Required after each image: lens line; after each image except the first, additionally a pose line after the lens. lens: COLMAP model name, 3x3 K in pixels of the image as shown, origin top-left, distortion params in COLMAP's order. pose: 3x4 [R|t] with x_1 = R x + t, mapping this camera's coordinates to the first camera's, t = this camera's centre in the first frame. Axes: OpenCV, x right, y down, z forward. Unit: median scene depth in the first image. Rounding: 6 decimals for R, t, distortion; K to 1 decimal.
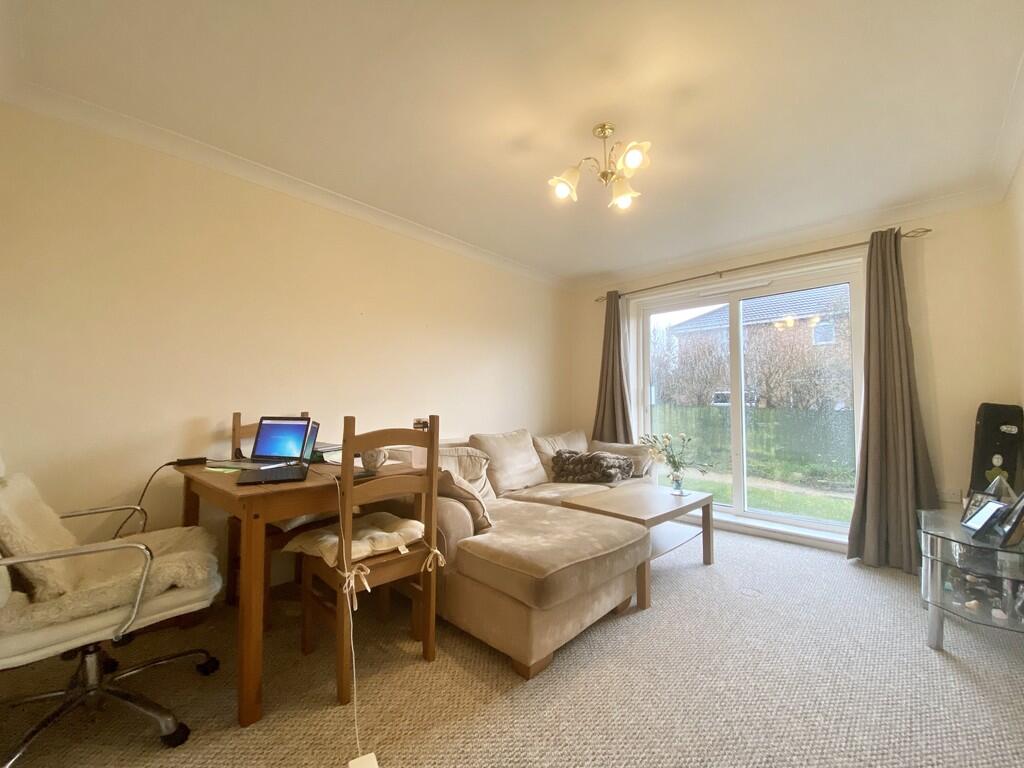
lens RADIAL K [[414.9, 0, 512.0], [0, 414.9, 384.0], [0, 0, 1]] dist [0.000117, -0.012412]
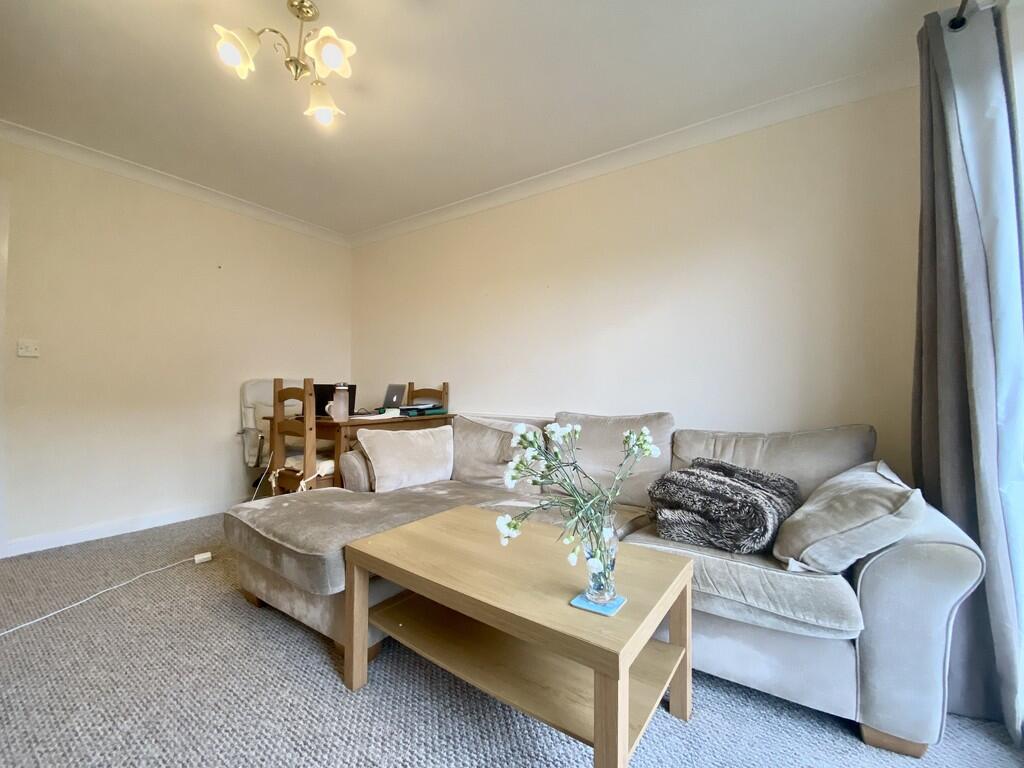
lens RADIAL K [[414.9, 0, 512.0], [0, 414.9, 384.0], [0, 0, 1]] dist [0.000117, -0.012412]
pose [[0.138365, -0.017610, -0.990225, 0.322316], [0.044949, 0.998923, -0.011484, 0.037040], [0.989361, -0.042921, 0.139008, 0.392415]]
